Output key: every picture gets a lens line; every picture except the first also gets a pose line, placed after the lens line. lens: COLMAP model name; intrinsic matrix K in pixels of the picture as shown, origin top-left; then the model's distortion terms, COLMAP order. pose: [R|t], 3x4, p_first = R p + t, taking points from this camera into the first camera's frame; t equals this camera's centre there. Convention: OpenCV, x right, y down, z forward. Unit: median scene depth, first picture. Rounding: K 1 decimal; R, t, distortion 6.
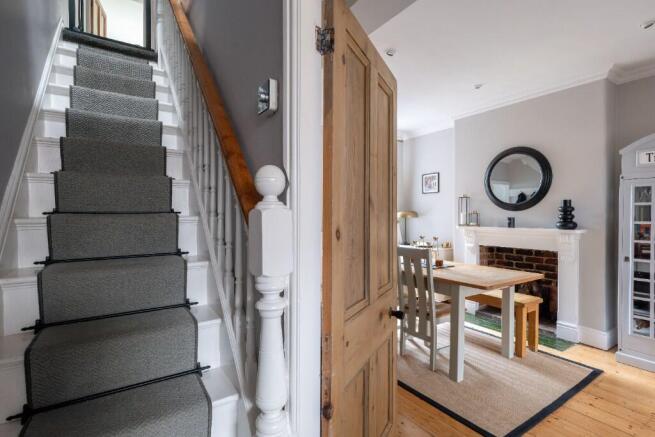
lens RADIAL K [[319.3, 0, 324.4], [0, 319.3, 217.6], [0, 0, 1]] dist [0.000816, -0.003026]
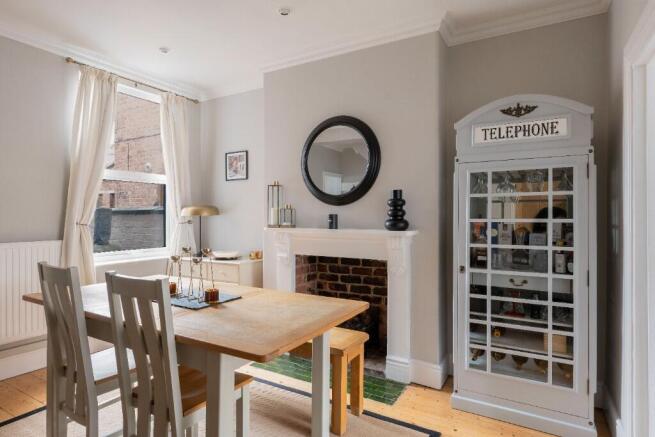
lens RADIAL K [[368.7, 0, 327.3], [0, 368.7, 217.8], [0, 0, 1]] dist [-0.017193, 0.000177]
pose [[0.893315, -0.005057, 0.449402, 0.242897], [0.003725, 0.999986, 0.003848, 0.004076], [-0.449415, -0.001763, 0.893321, 0.324890]]
